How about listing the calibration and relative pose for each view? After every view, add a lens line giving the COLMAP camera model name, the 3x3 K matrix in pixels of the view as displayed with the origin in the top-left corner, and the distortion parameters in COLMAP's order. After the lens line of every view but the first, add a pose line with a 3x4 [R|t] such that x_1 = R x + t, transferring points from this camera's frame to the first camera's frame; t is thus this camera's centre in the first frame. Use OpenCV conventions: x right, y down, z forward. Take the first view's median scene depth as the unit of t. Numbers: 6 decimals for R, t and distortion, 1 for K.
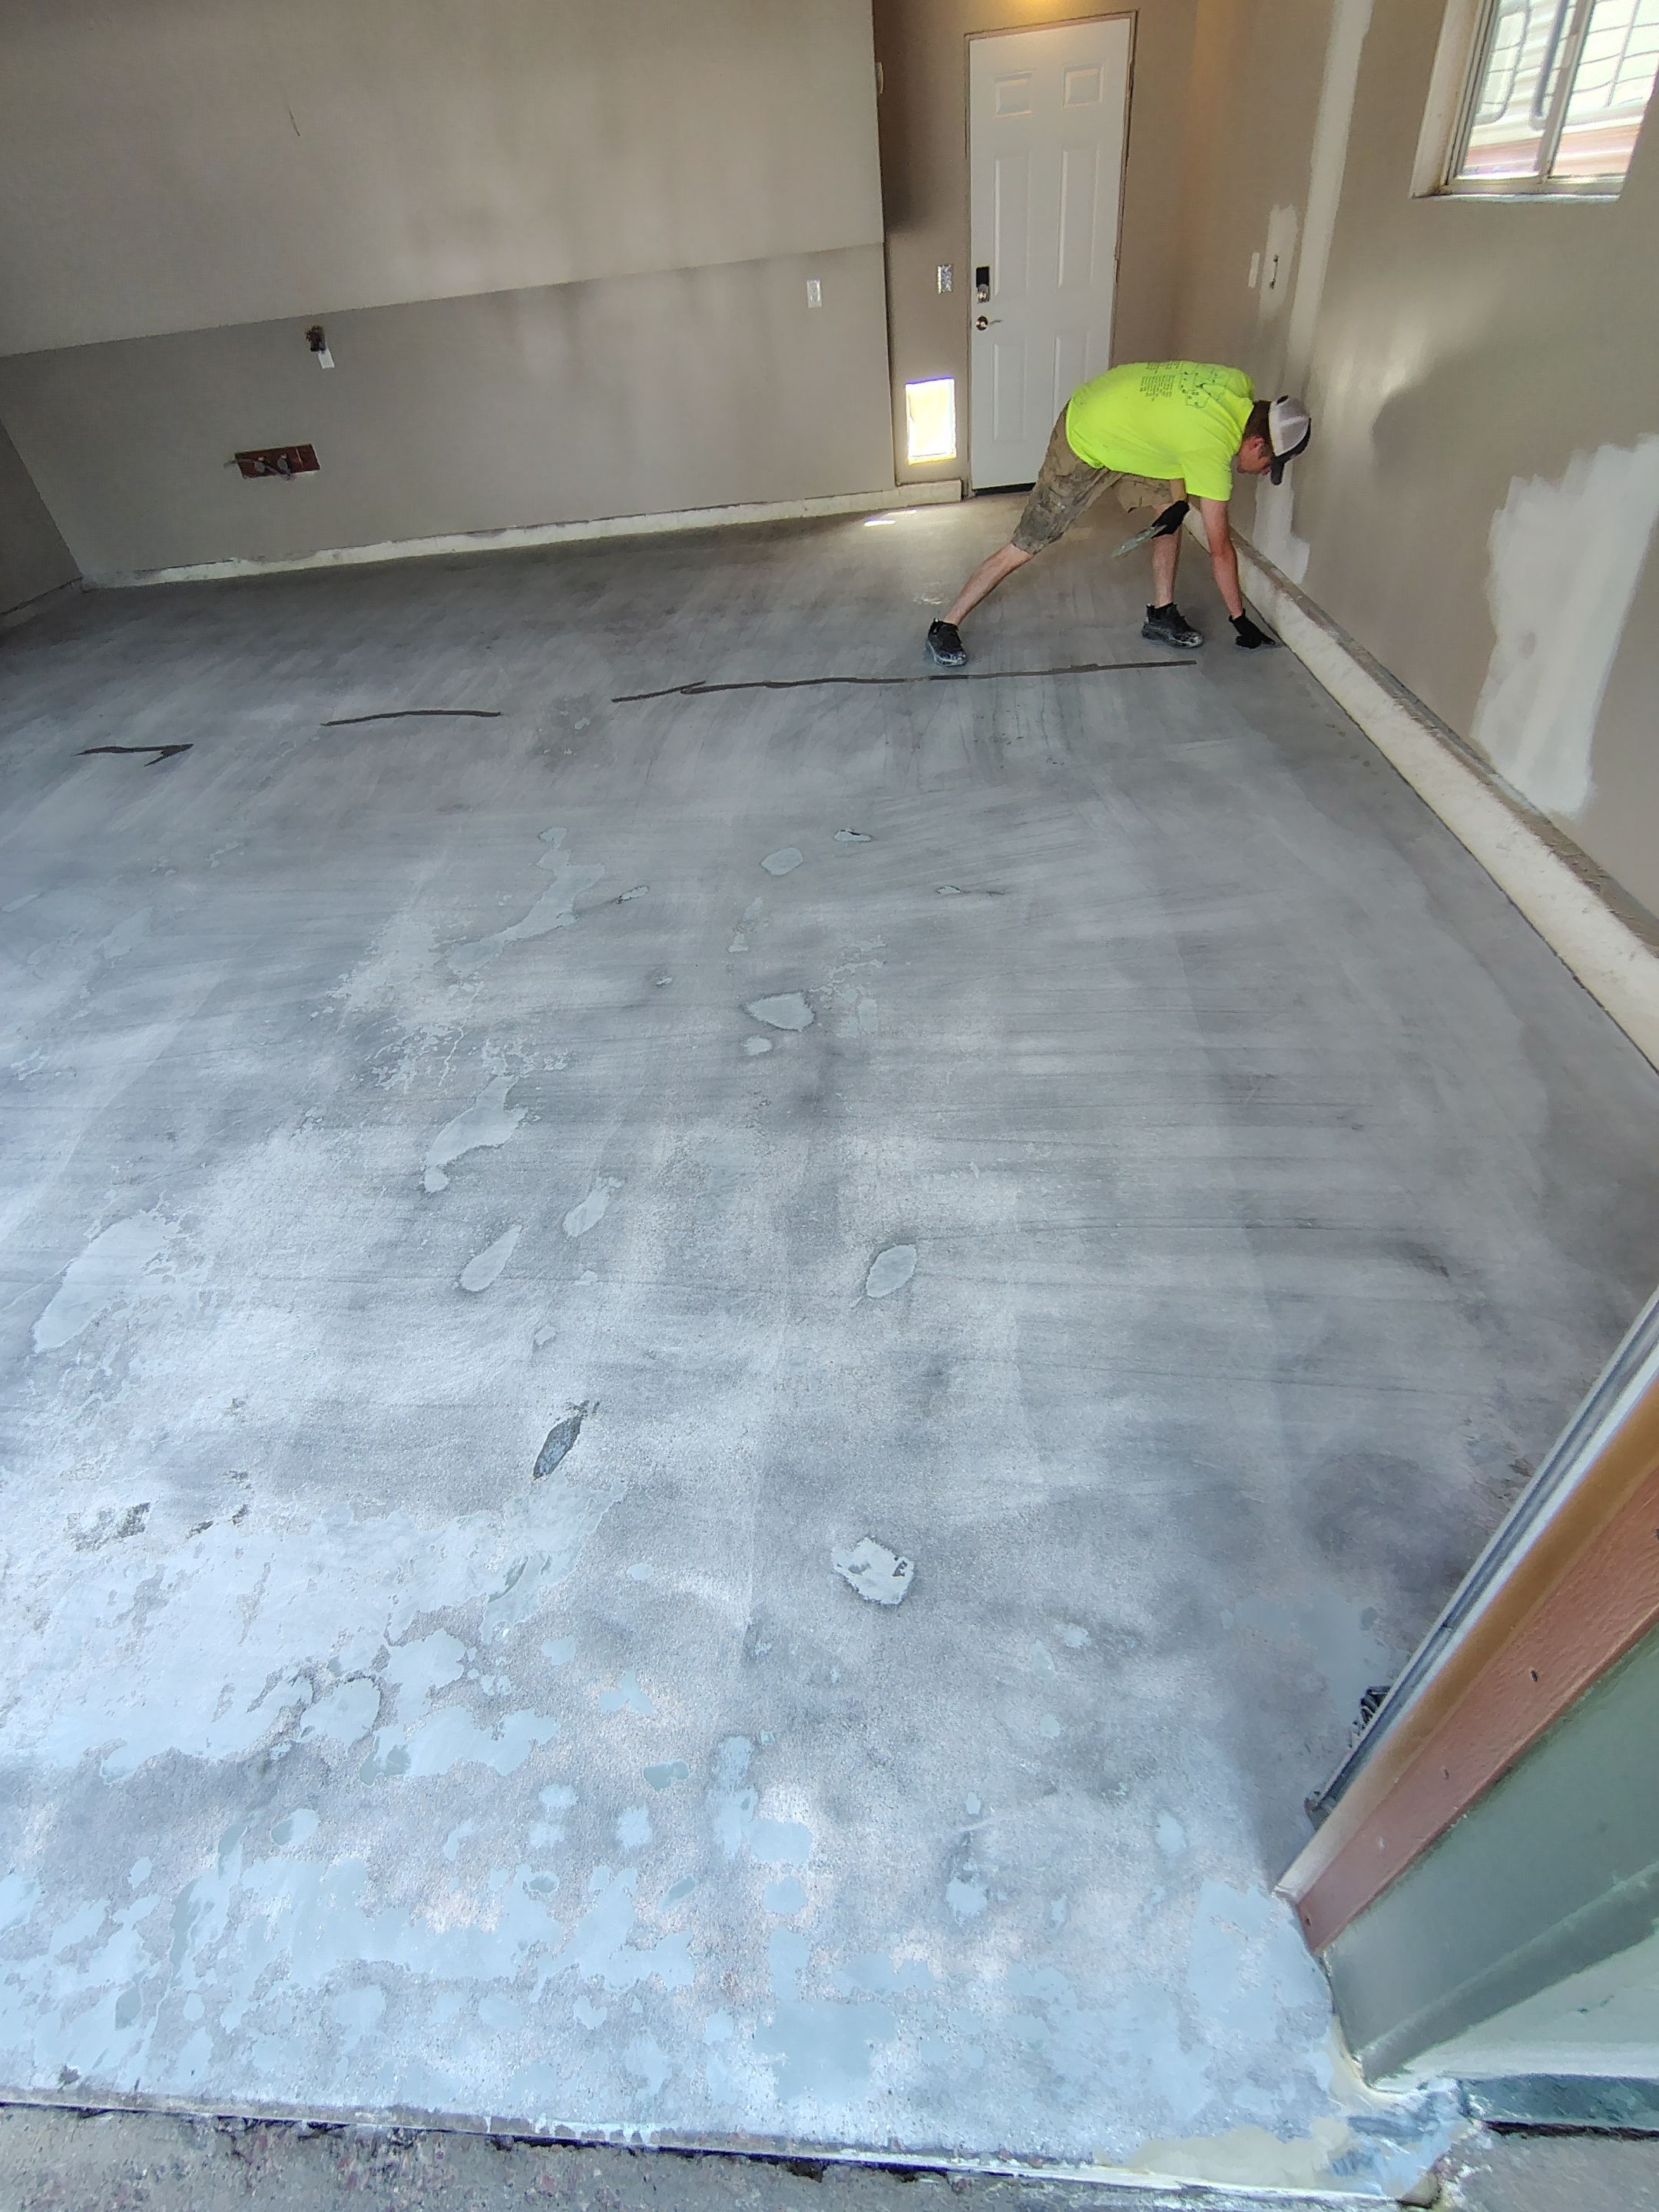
lens RADIAL K [[1051.5, 0, 829.5], [0, 1051.5, 1106.0], [0, 0, 1]] dist [-0.011246, 0.008625]
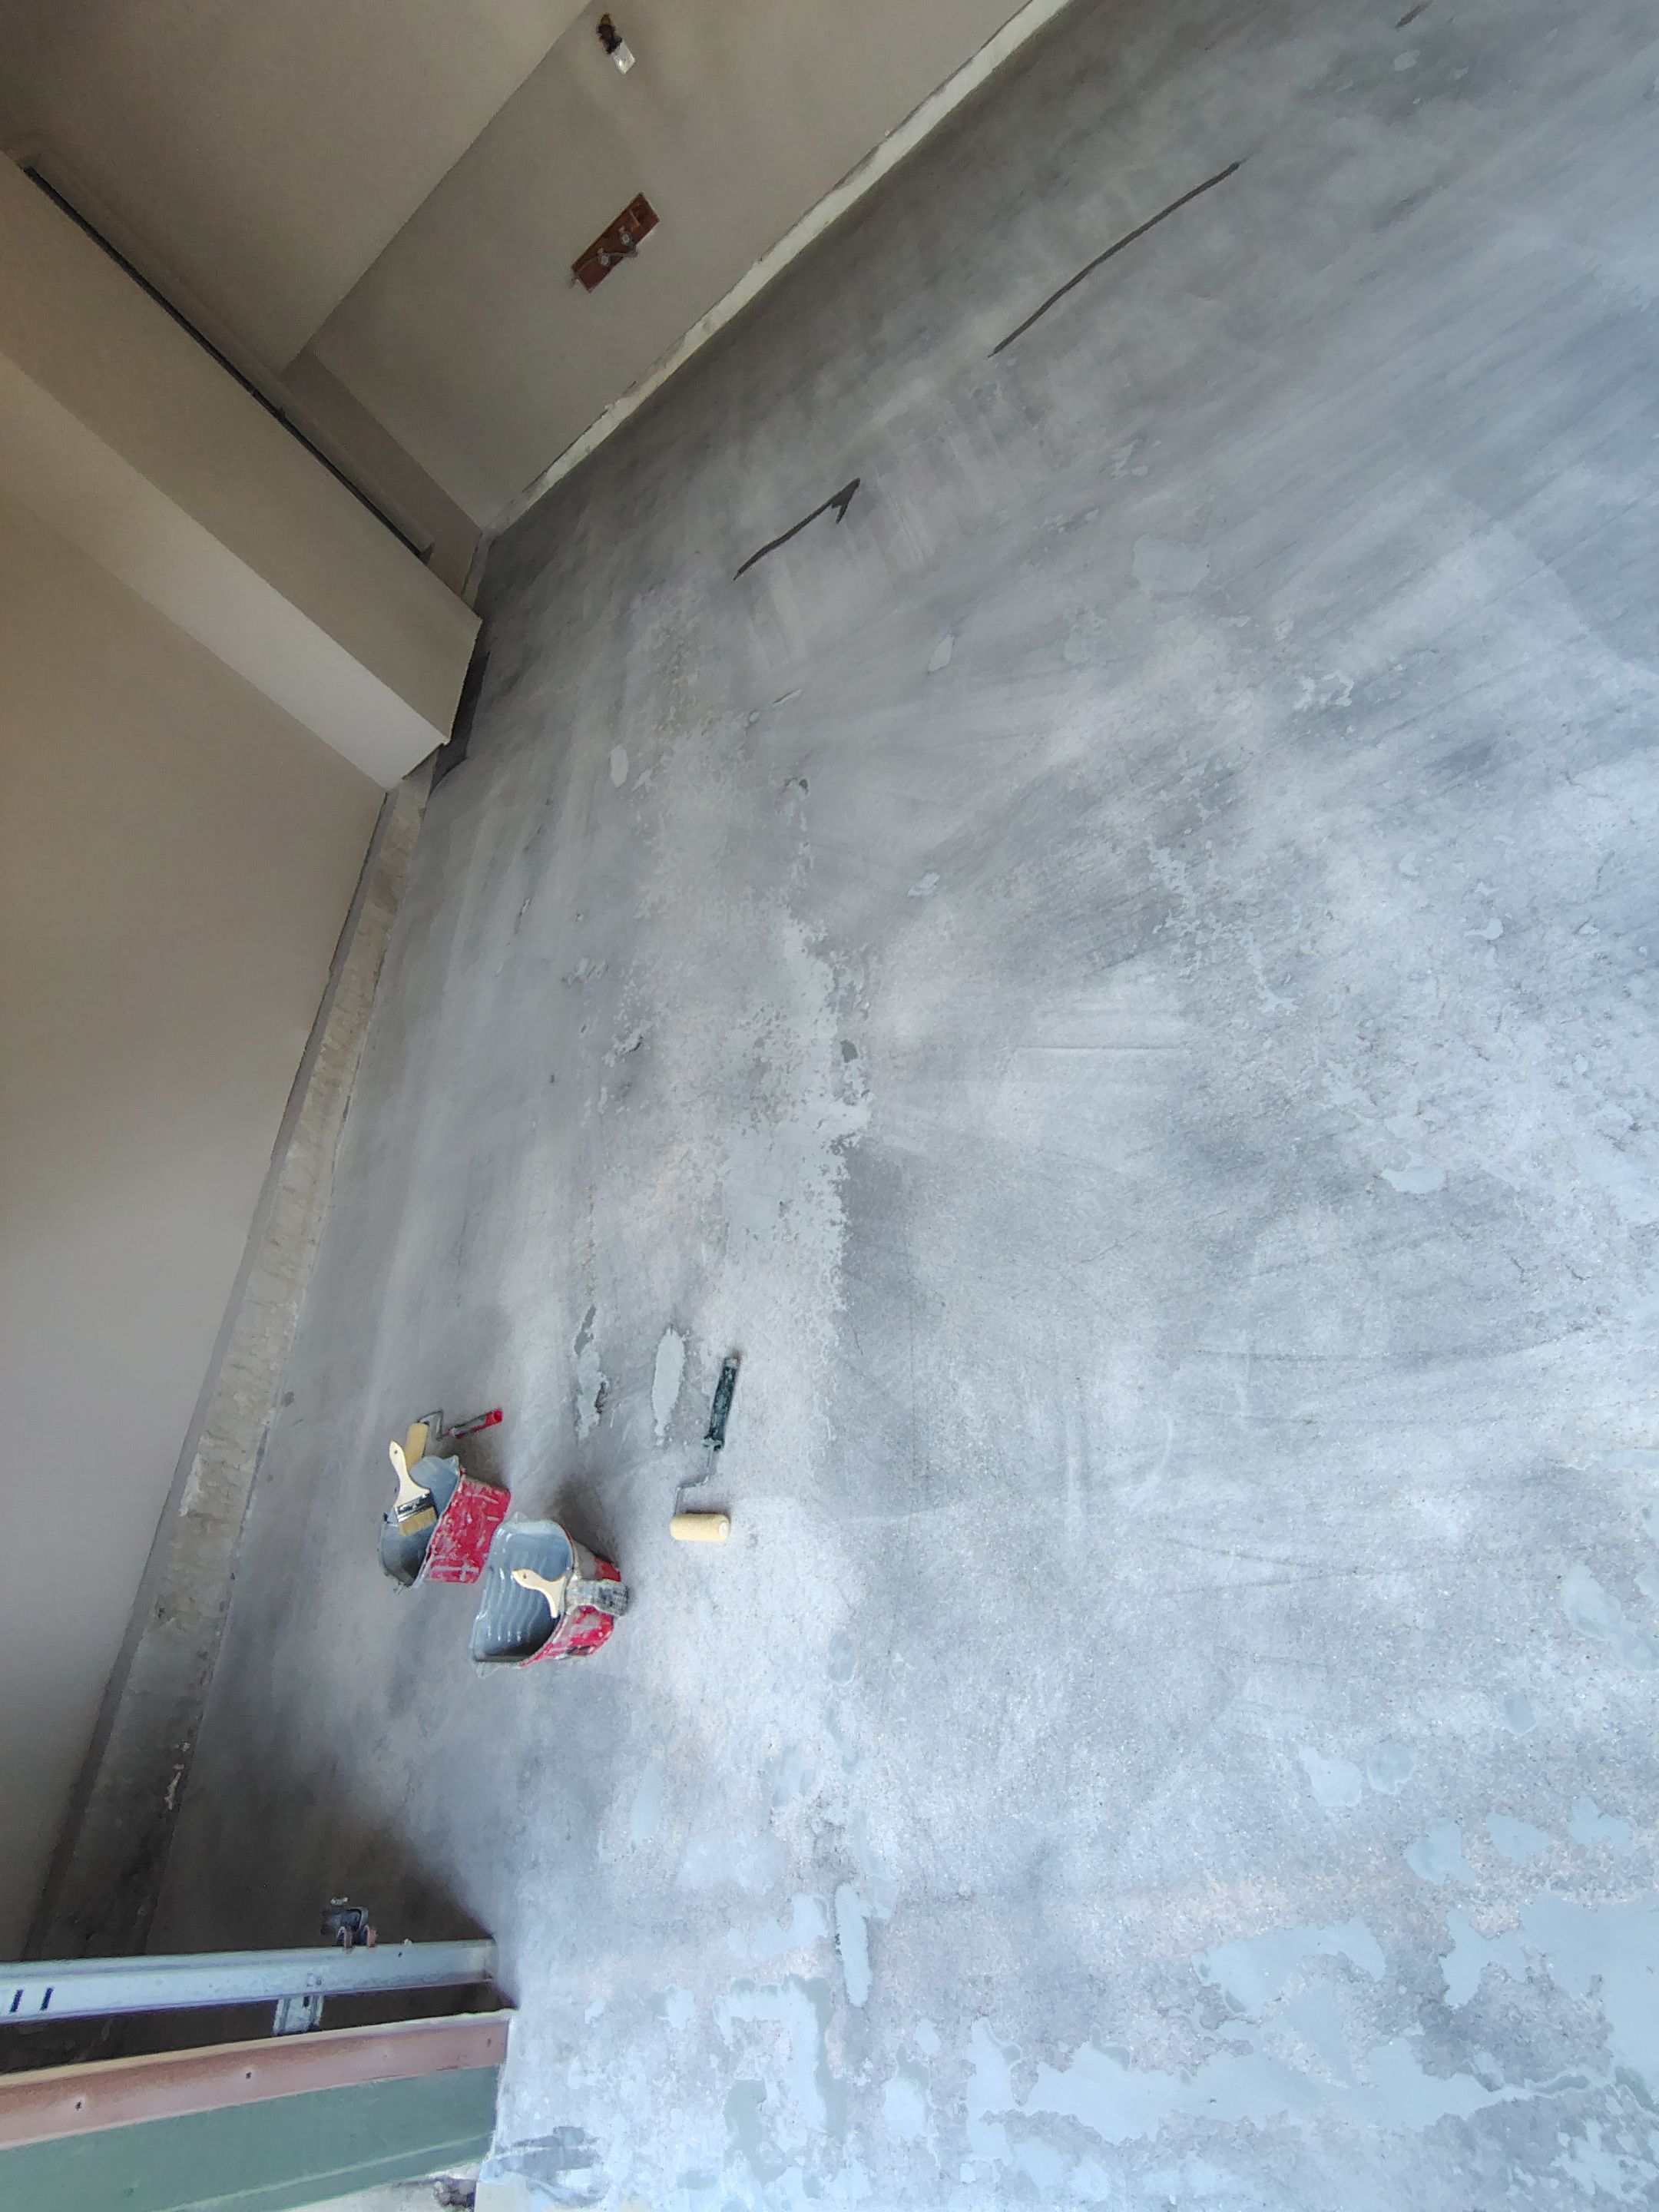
lens RADIAL K [[1051.5, 0, 829.5], [0, 1051.5, 1106.0], [0, 0, 1]] dist [-0.011246, 0.008625]
pose [[0.859349, -0.409693, -0.306057, -1.497308], [0.455161, 0.885587, 0.092543, -0.016403], [0.233126, -0.218832, 0.947505, 0.353666]]
